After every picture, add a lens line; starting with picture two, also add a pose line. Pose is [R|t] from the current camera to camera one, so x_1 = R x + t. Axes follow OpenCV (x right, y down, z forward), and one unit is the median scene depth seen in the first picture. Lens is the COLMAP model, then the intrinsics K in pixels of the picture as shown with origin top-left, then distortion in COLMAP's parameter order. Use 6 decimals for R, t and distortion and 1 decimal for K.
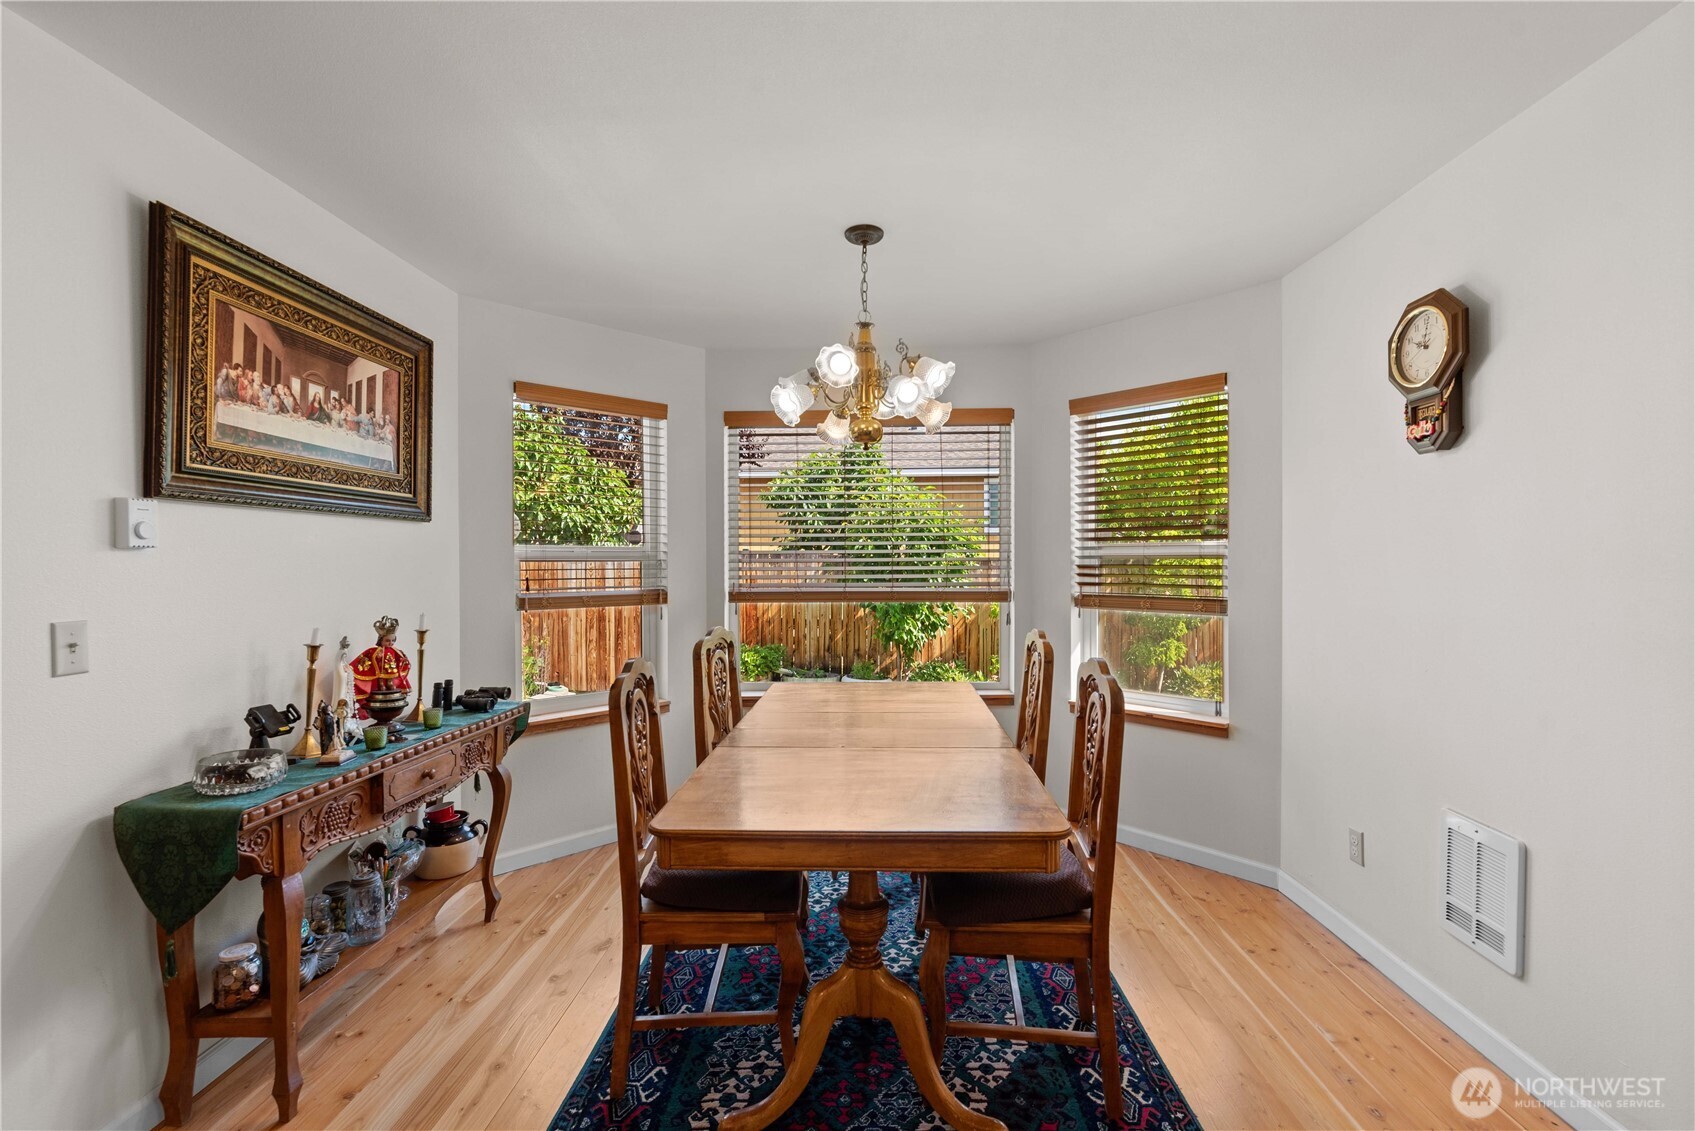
lens RADIAL K [[731.7, 0, 850.2], [0, 731.7, 570.6], [0, 0, 1]] dist [0.001687, 0.000314]
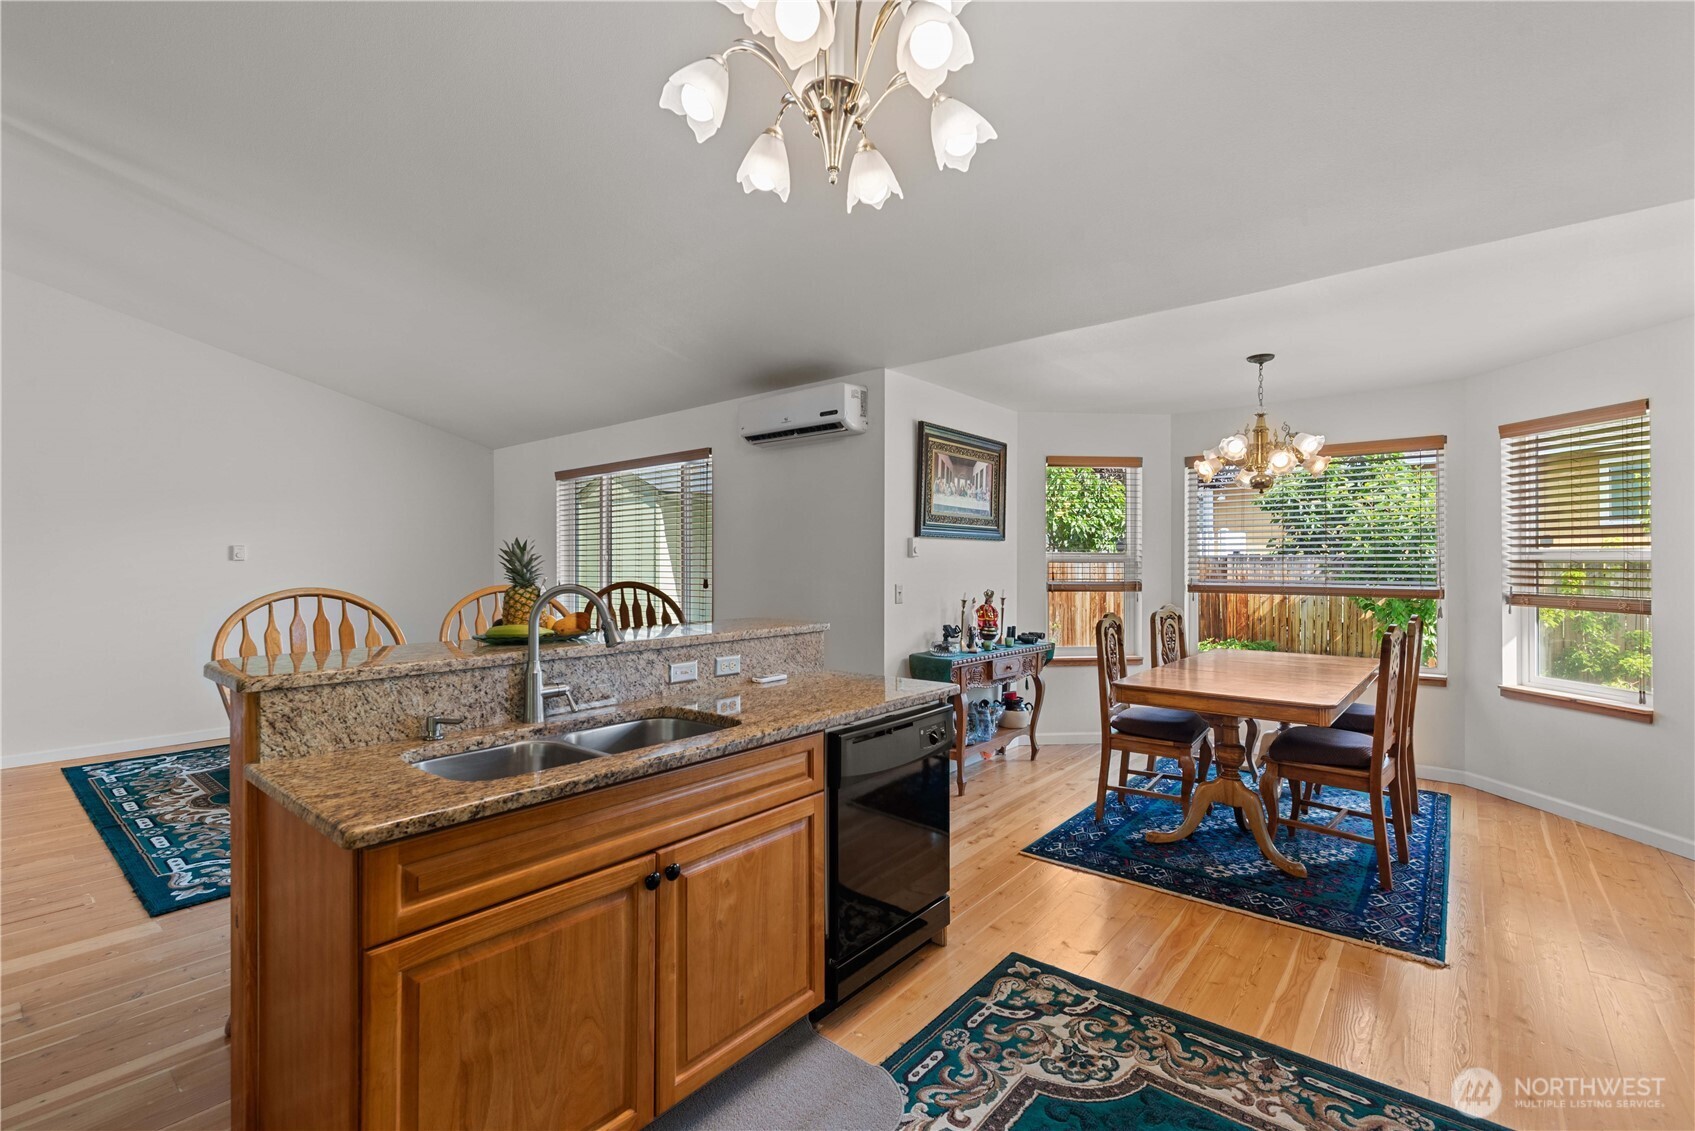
lens RADIAL K [[742.6, 0, 851.2], [0, 742.6, 556.1], [0, 0, 1]] dist [0.002327, 0.000080]
pose [[0.789742, 0.000430, -0.613439, 0.295706], [-0.012301, 0.999810, -0.015135, 0.005767], [0.613316, 0.019498, 0.789597, -0.780790]]
